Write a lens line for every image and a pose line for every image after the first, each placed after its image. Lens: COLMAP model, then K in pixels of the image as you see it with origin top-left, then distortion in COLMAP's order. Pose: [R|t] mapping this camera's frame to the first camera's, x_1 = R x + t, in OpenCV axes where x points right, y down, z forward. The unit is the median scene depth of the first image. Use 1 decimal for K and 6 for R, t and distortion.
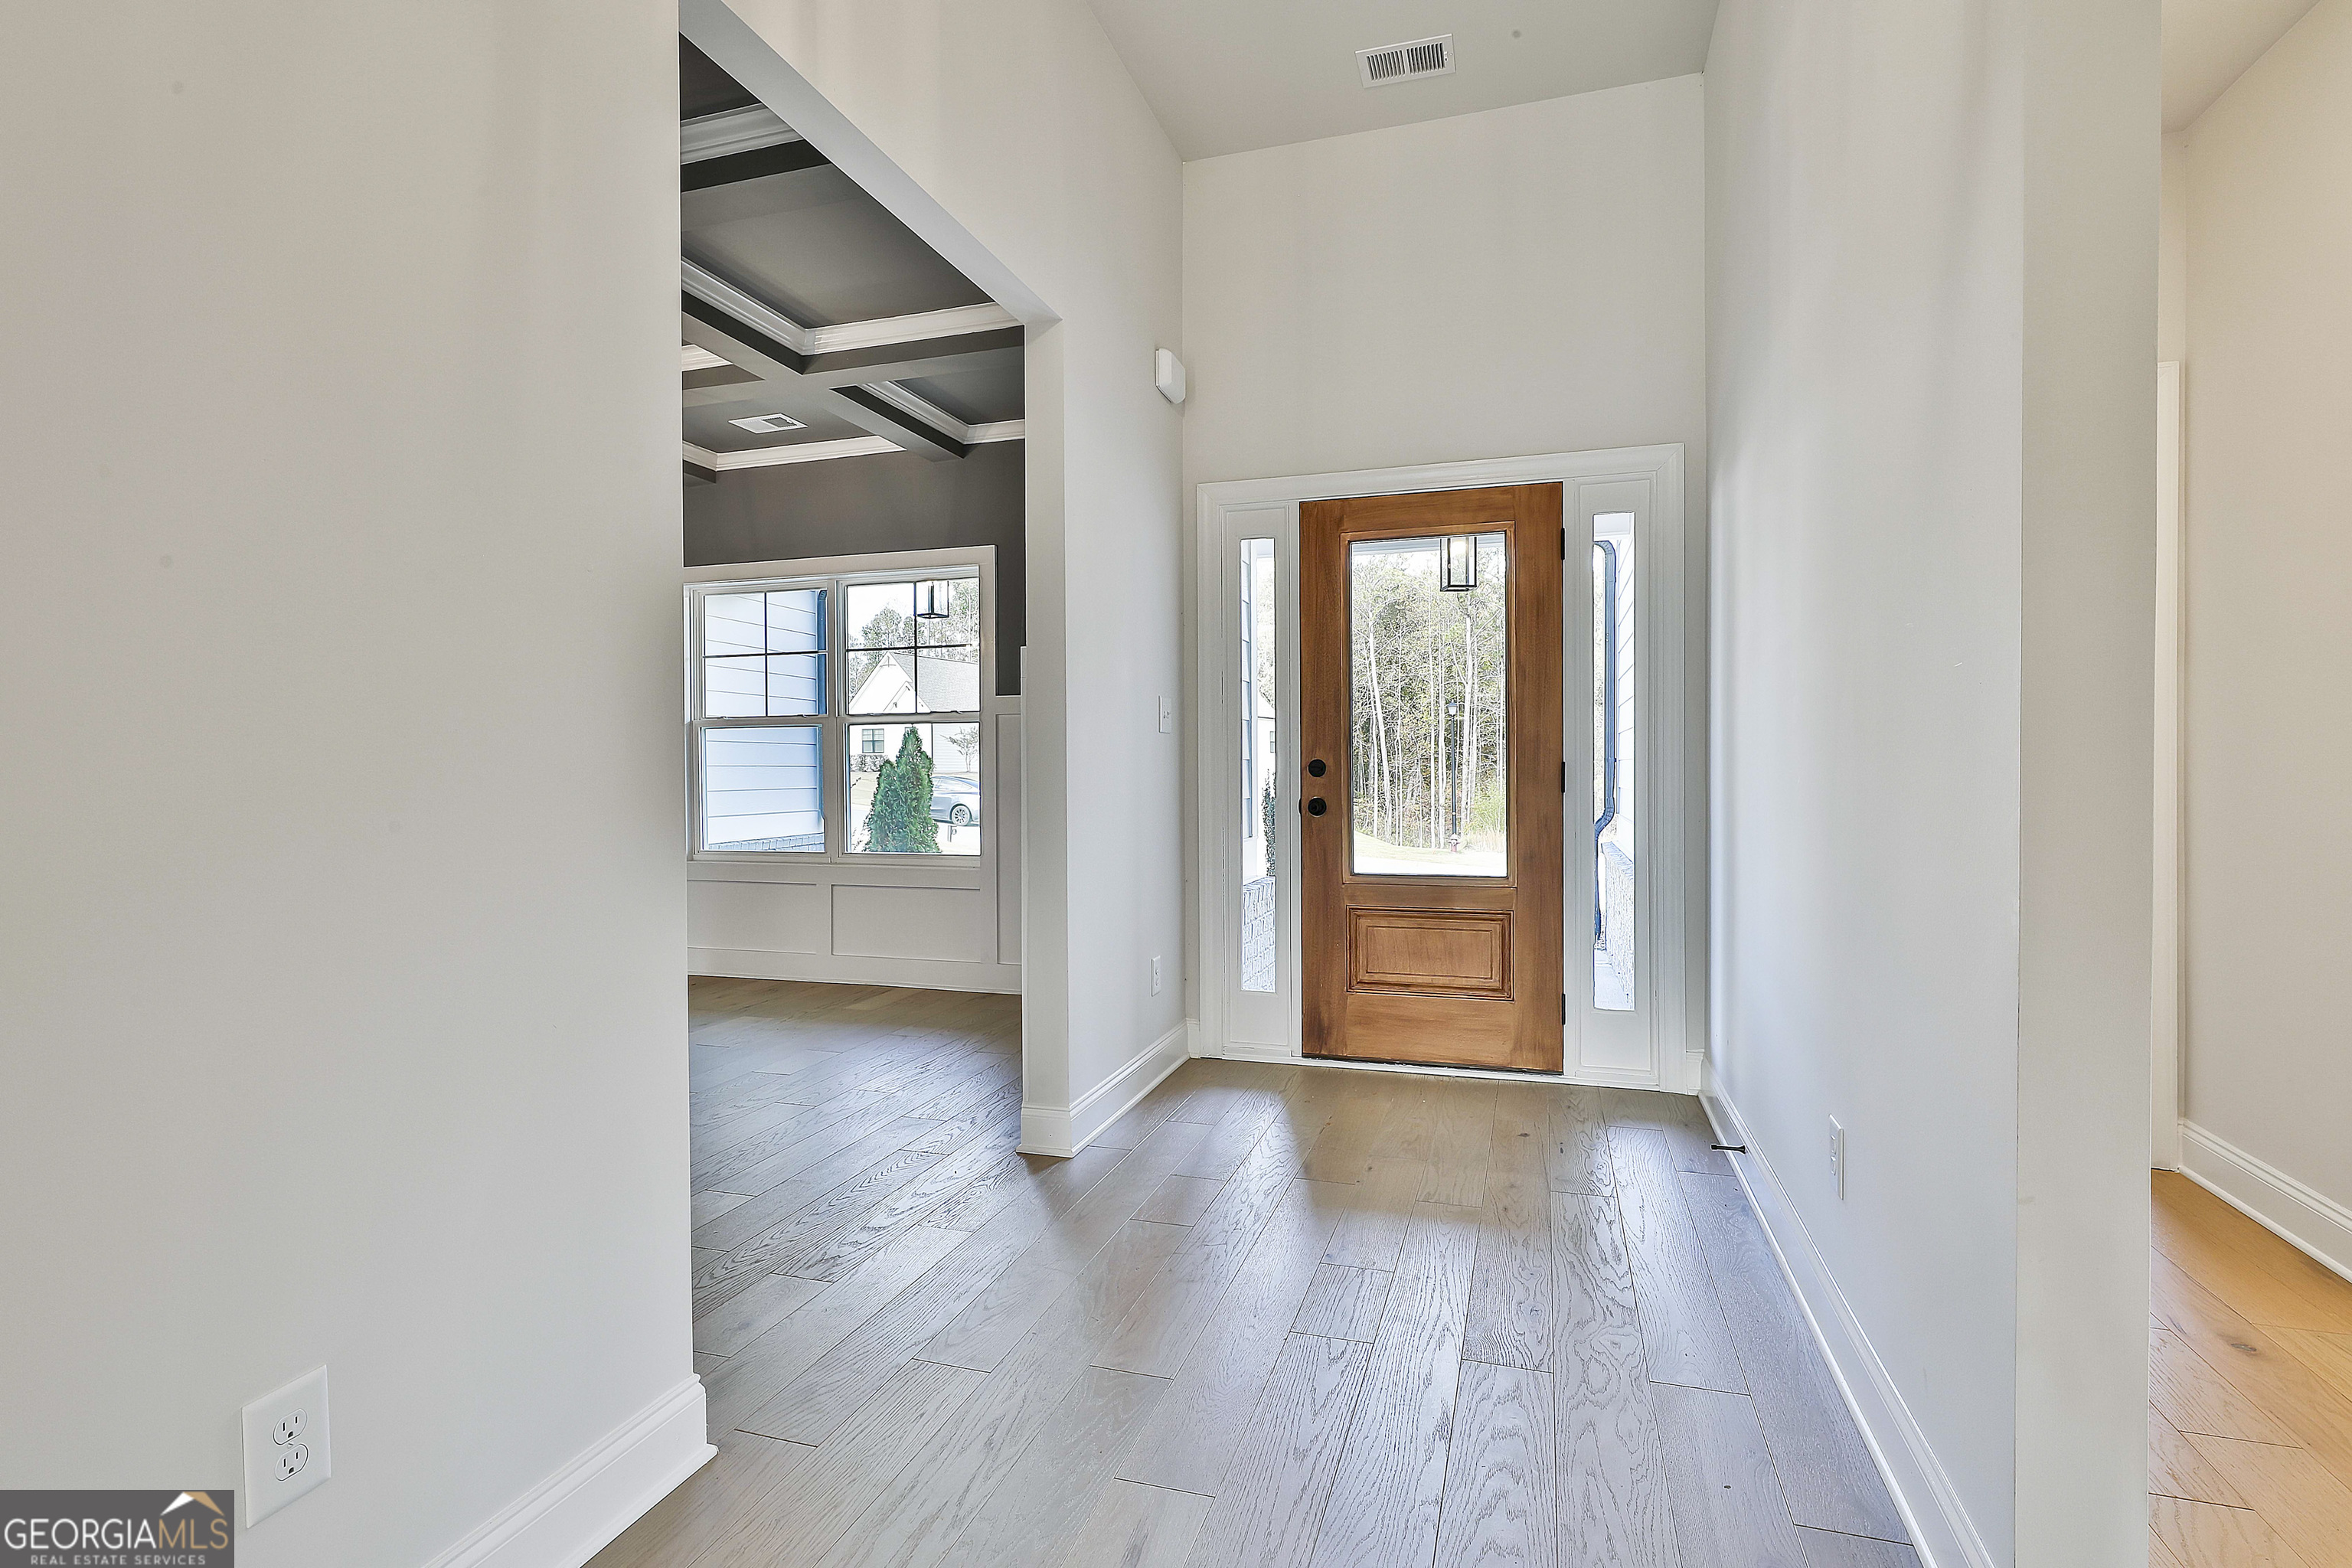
lens RADIAL K [[1134.9, 0, 1176.0], [0, 1134.9, 776.0], [0, 0, 1]] dist [-0.004614, 0.004245]
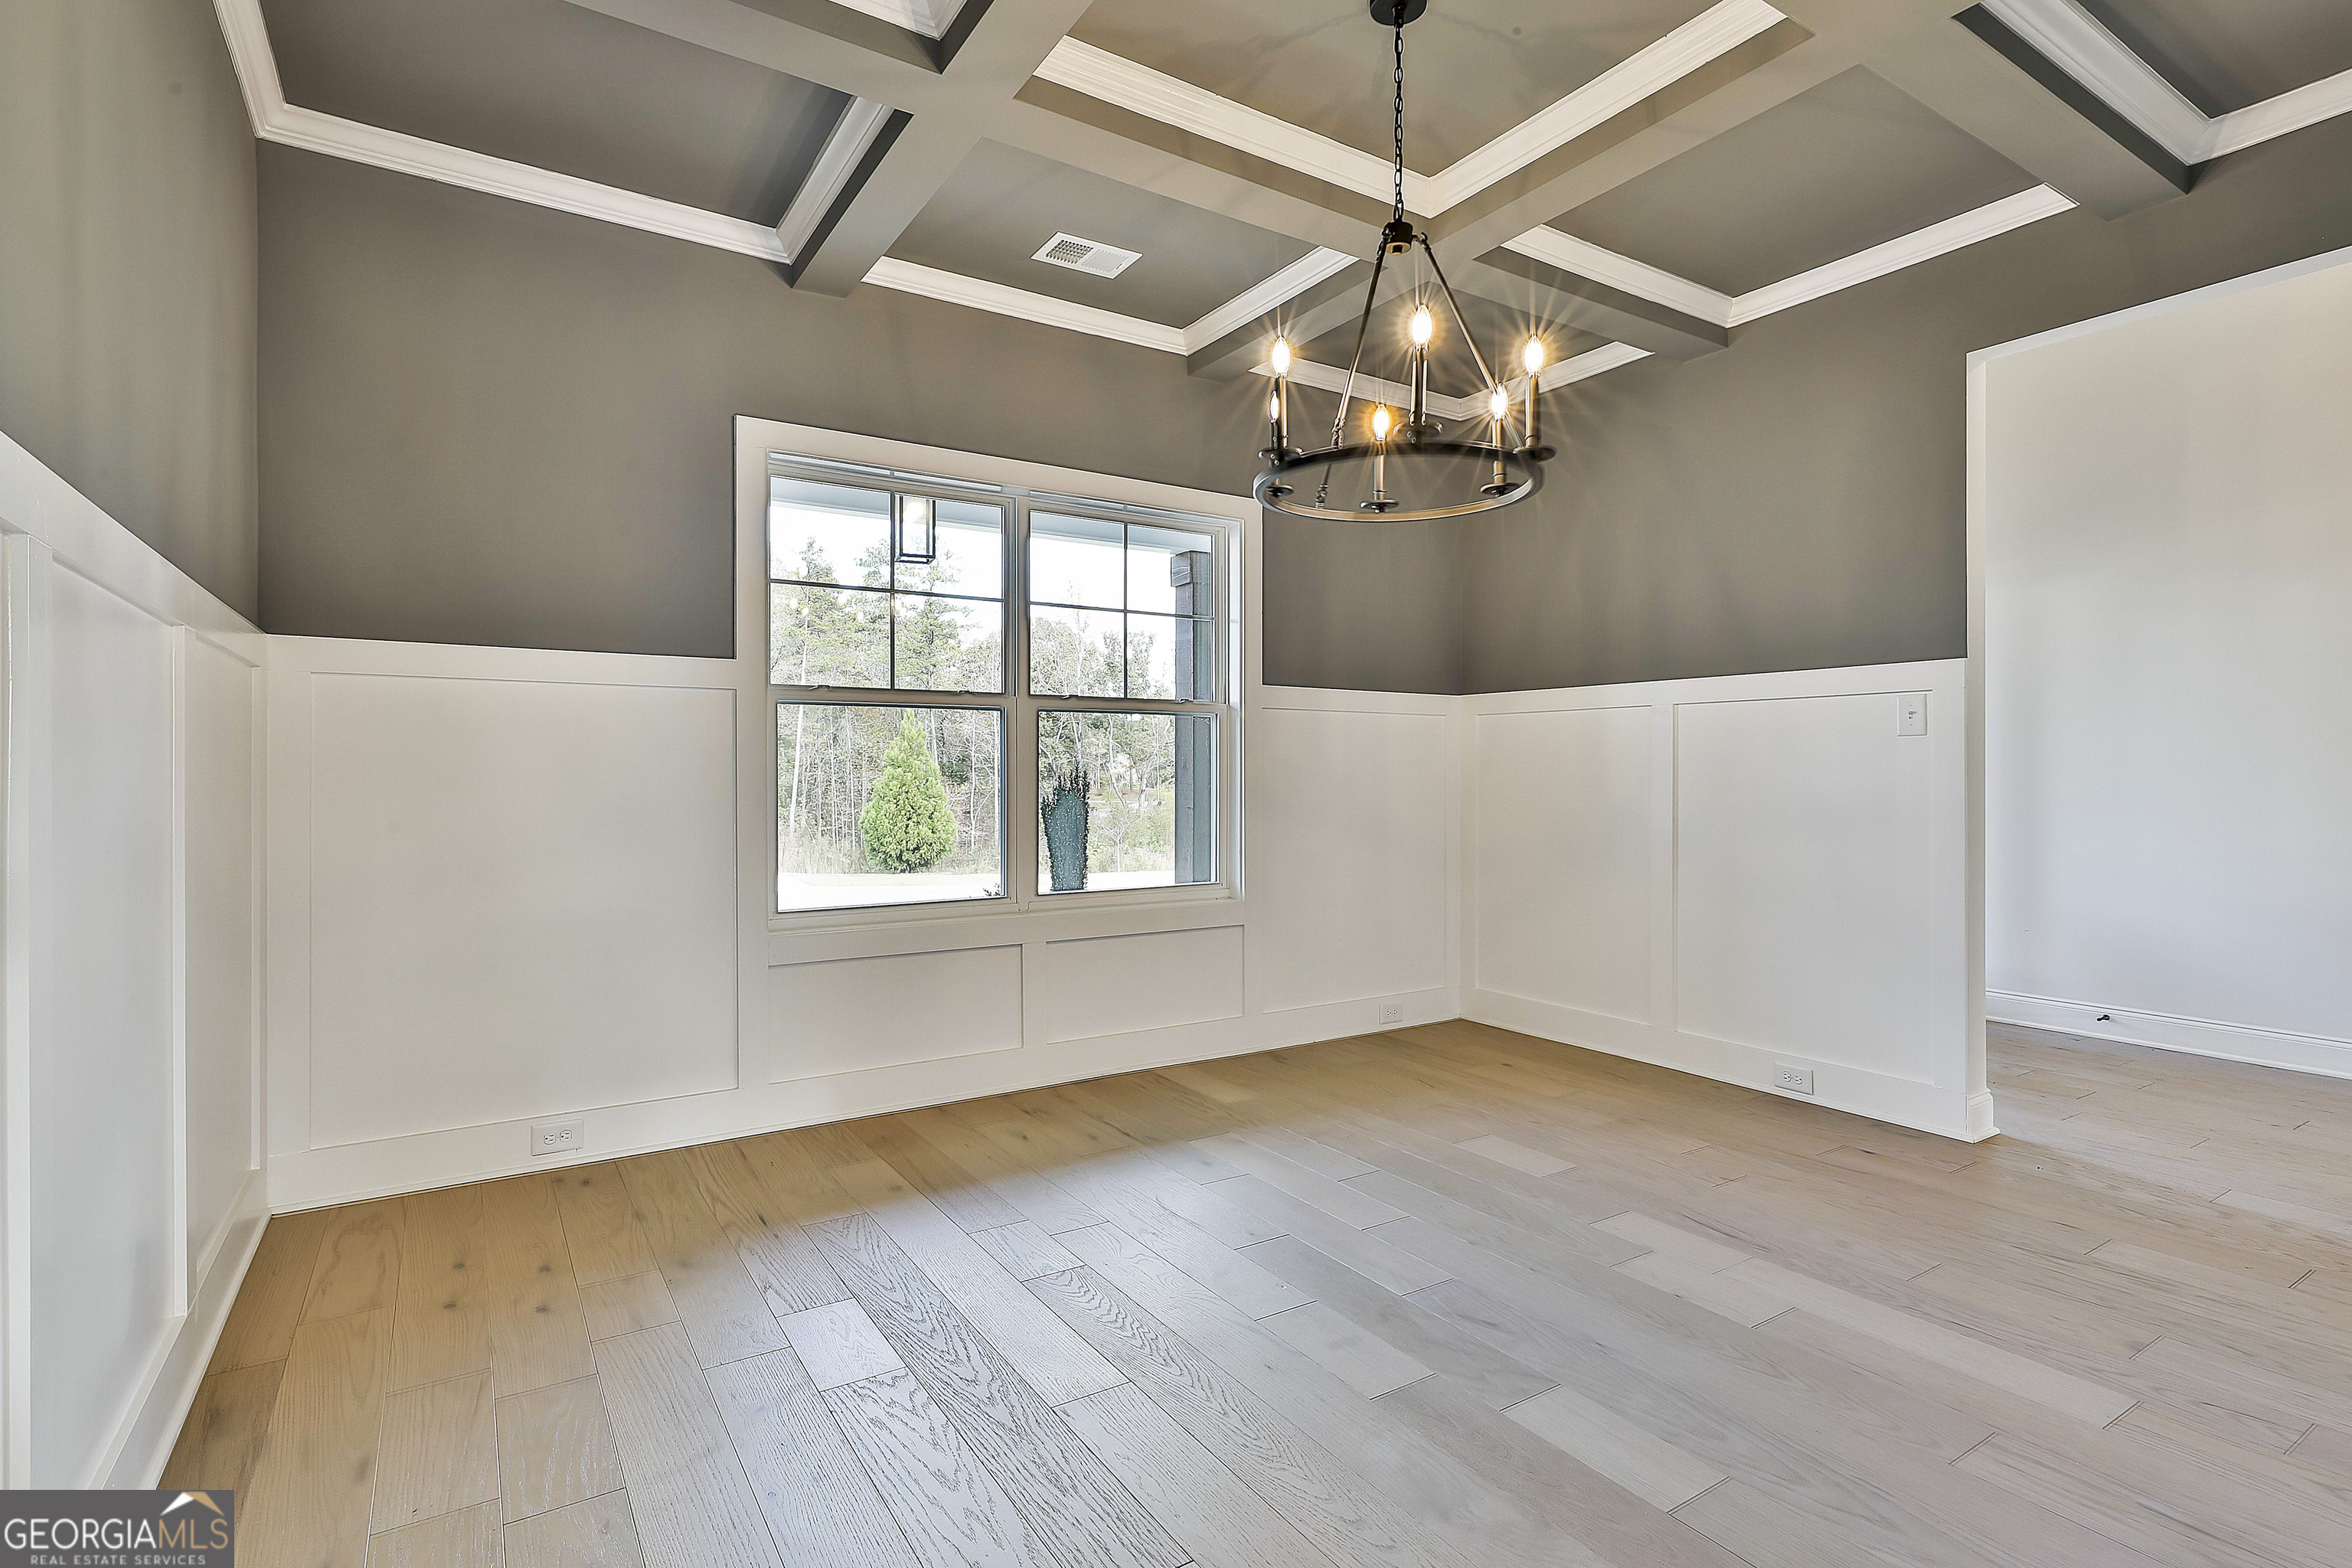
lens RADIAL K [[1134.9, 0, 1188.9], [0, 1134.9, 774.1], [0, 0, 1]] dist [-0.004614, 0.004245]
pose [[0.636445, 0.009194, 0.771268, -0.740690], [0.000271, 0.999926, -0.012143, 0.002427], [-0.771322, 0.007938, 0.636395, 0.470927]]
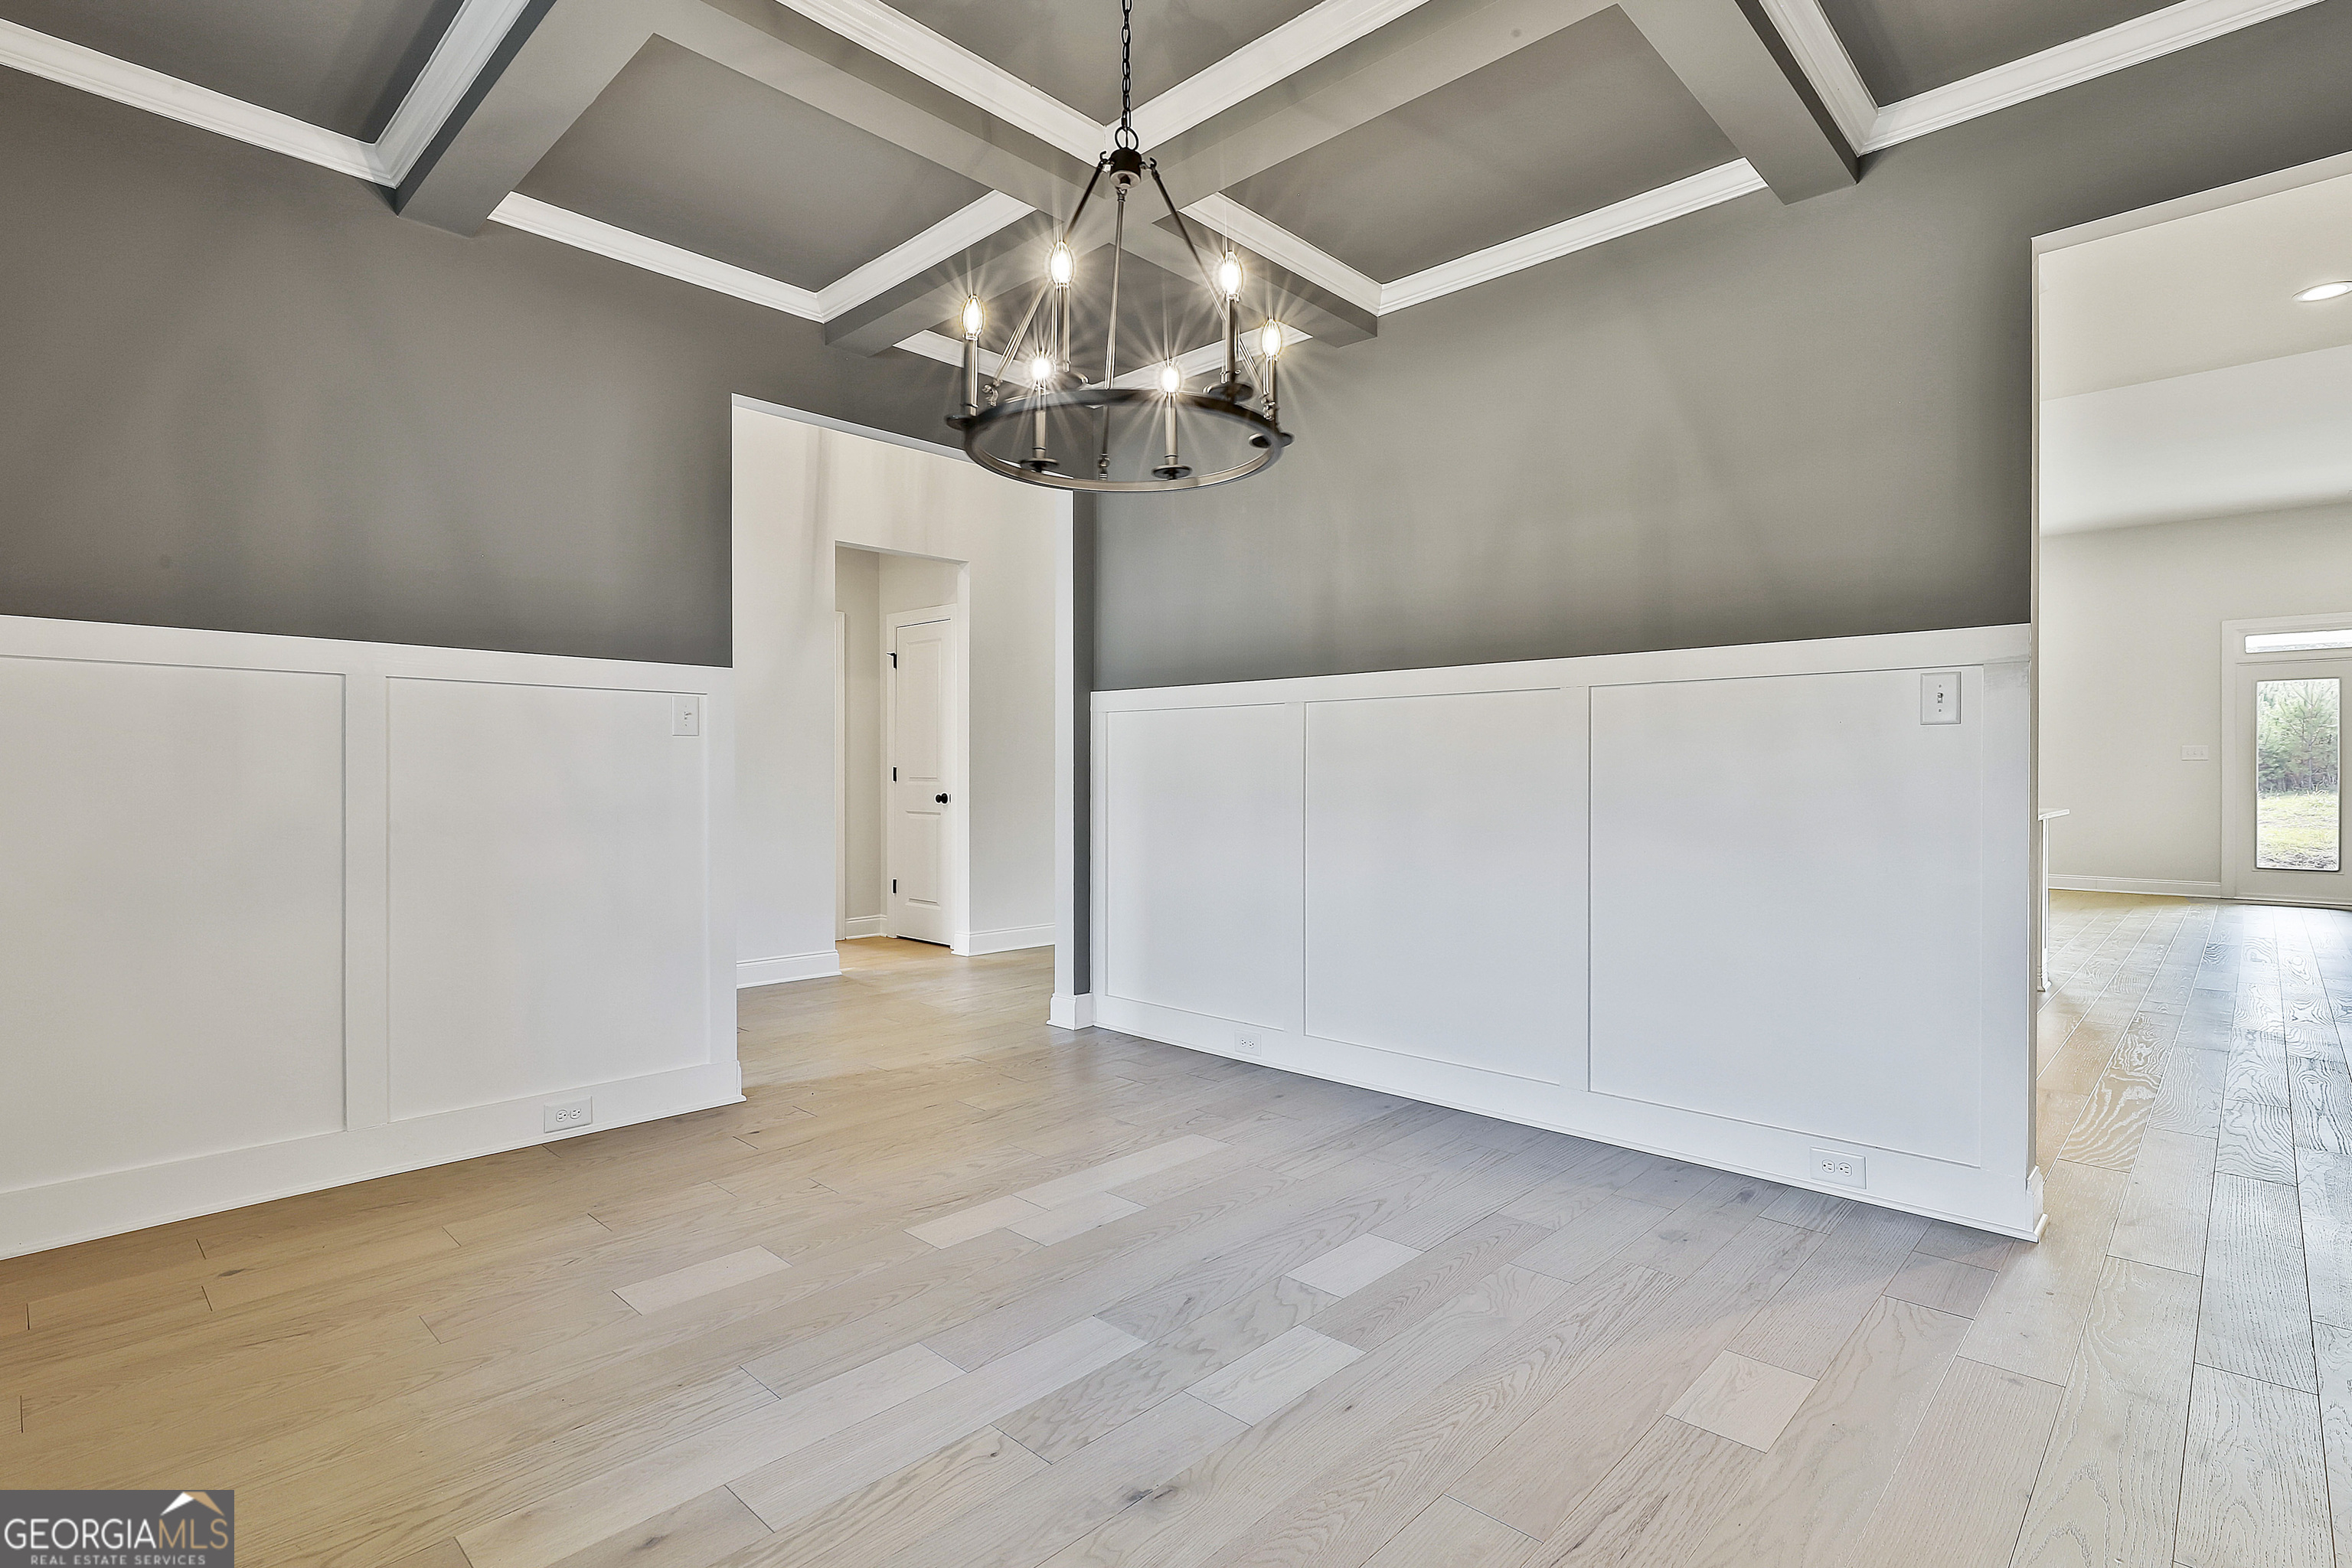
lens RADIAL K [[1134.9, 0, 1172.4], [0, 1134.9, 775.9], [0, 0, 1]] dist [-0.004614, 0.004245]
pose [[-0.897409, 0.007081, 0.441142, -0.557107], [0.010163, 0.999938, 0.004623, -0.002966], [-0.441082, 0.008632, -0.897425, 0.978597]]
